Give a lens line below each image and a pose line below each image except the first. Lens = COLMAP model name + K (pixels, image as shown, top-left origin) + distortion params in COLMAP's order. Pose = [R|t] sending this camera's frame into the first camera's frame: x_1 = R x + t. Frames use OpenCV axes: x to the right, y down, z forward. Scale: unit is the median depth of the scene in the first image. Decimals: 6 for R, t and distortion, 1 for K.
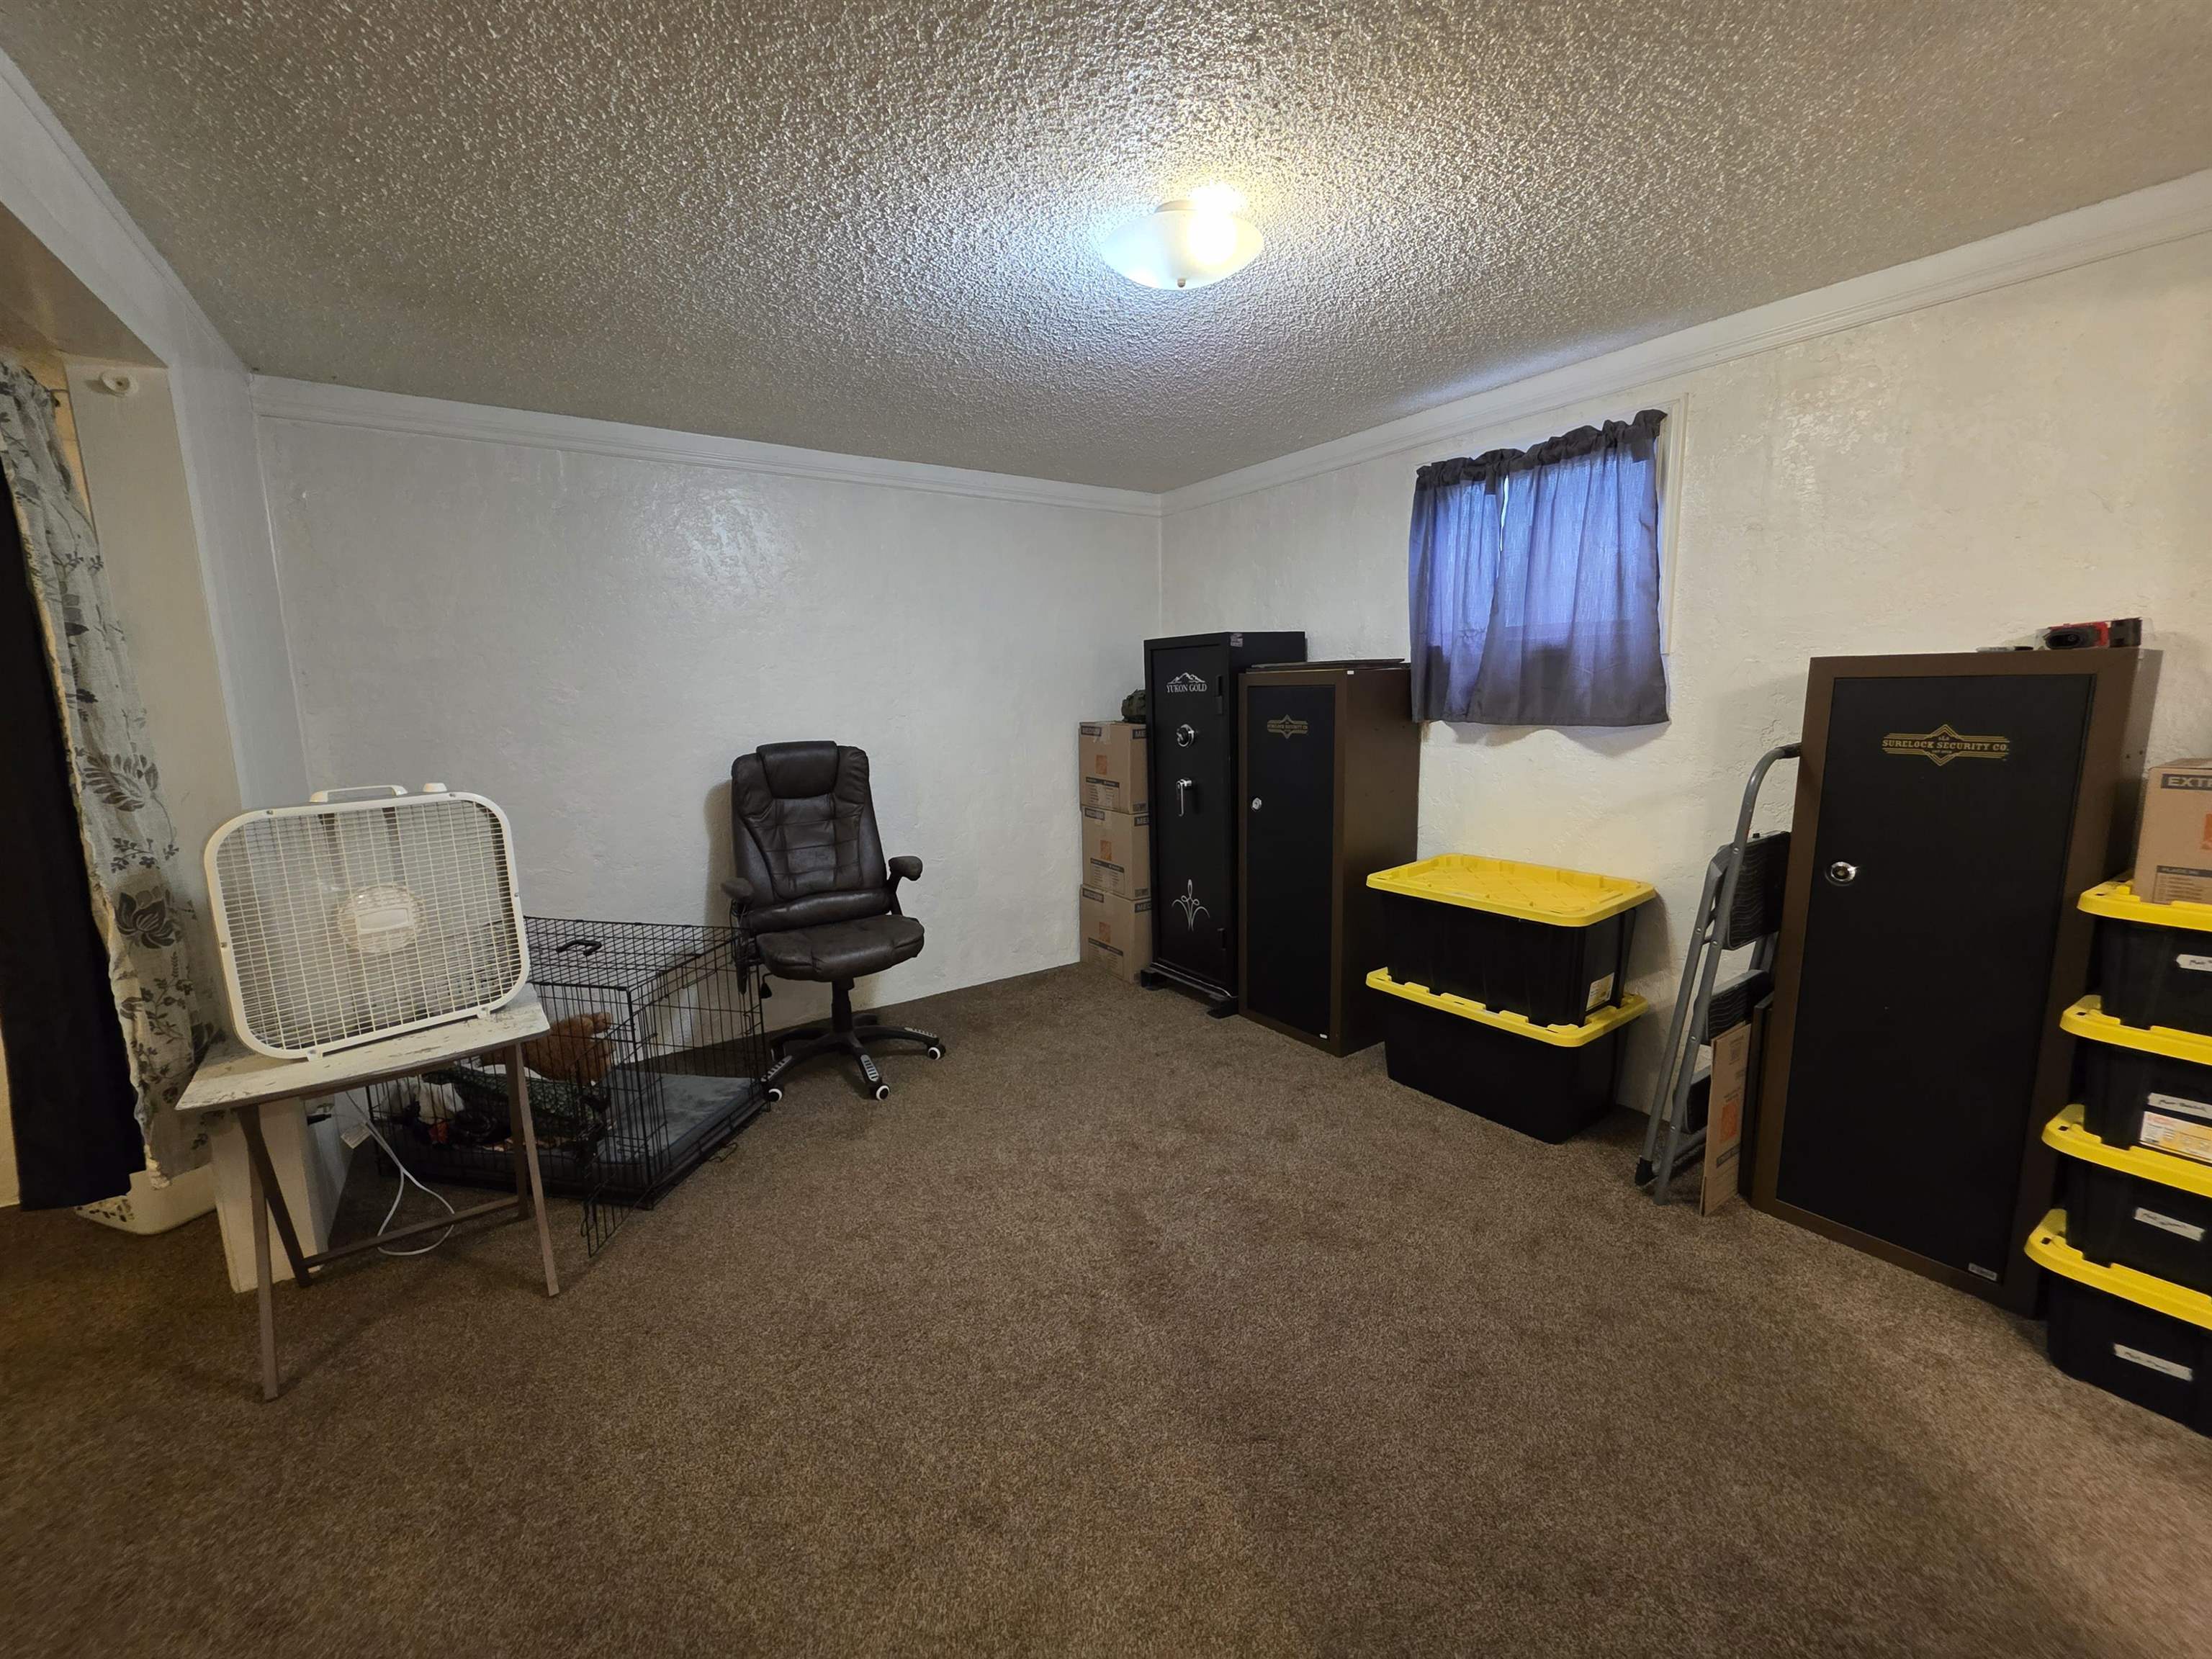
lens RADIAL K [[880.7, 0, 1094.7], [0, 880.7, 818.7], [0, 0, 1]] dist [0.002582, -0.001236]
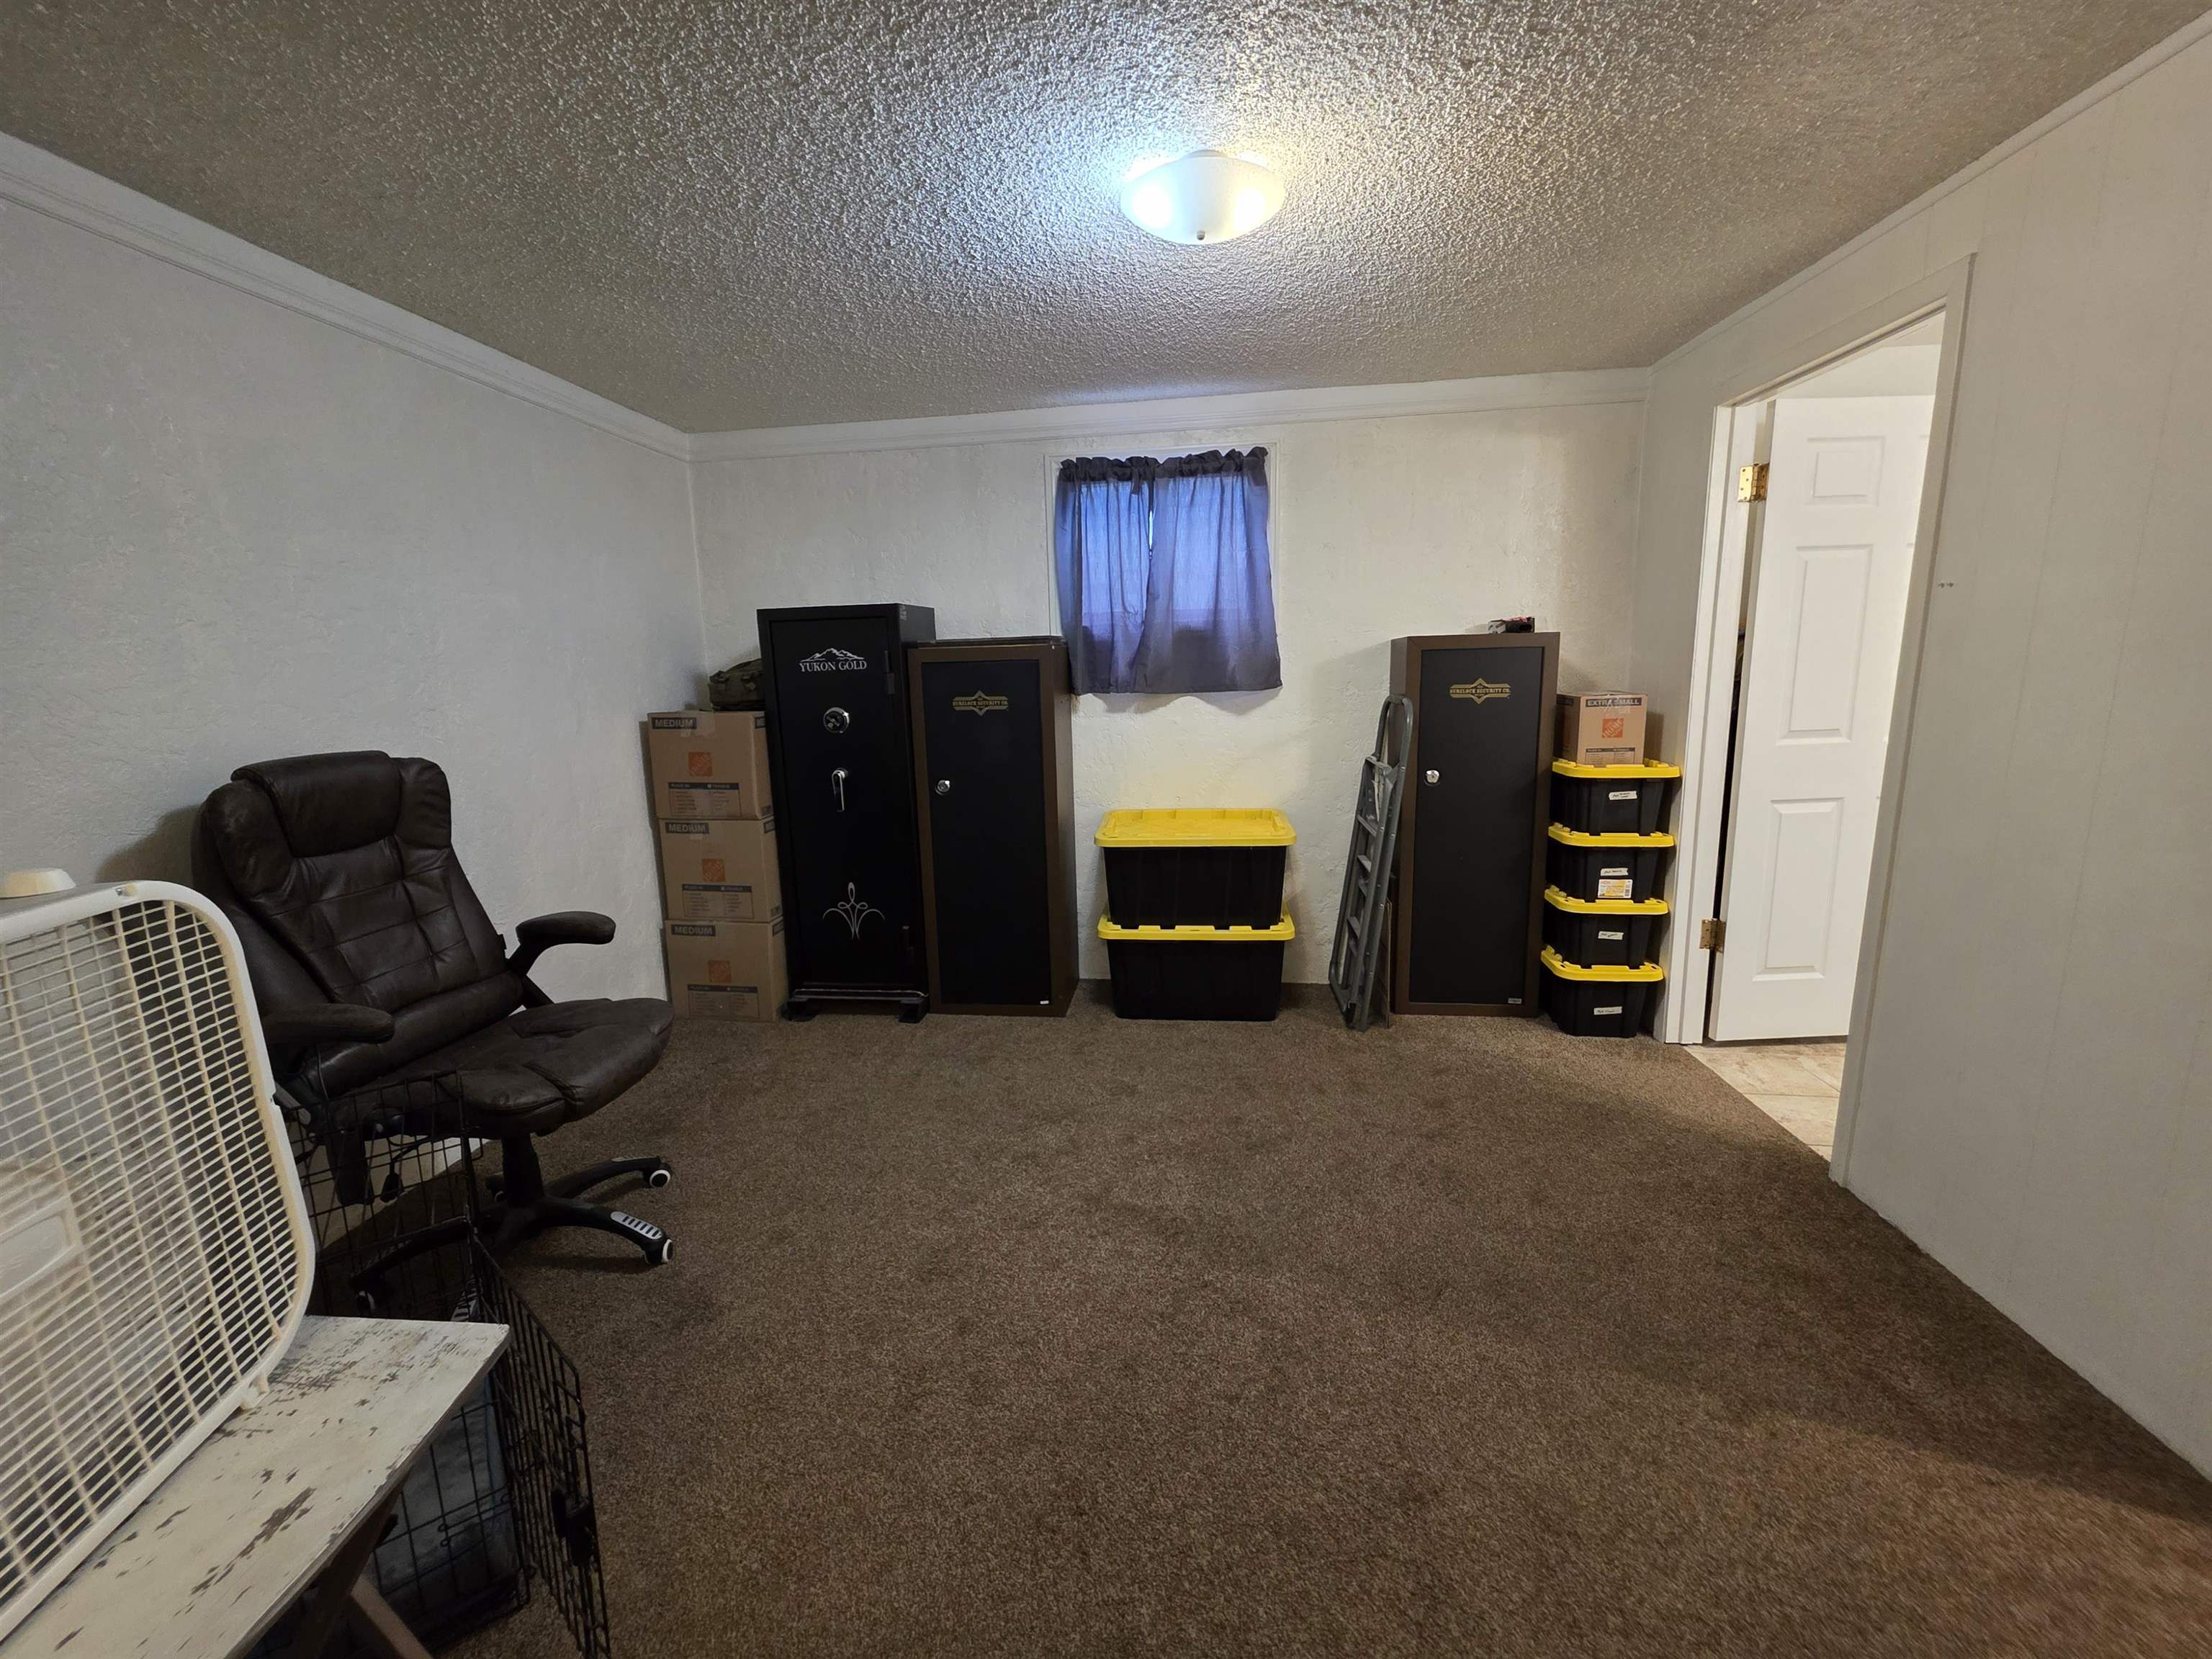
lens RADIAL K [[880.7, 0, 1099.8], [0, 880.7, 816.9], [0, 0, 1]] dist [0.002582, -0.001236]
pose [[0.669765, -0.124191, 0.732114, -0.447546], [0.123782, 0.990793, 0.054832, -0.017323], [-0.732184, 0.053898, 0.678971, 0.256165]]
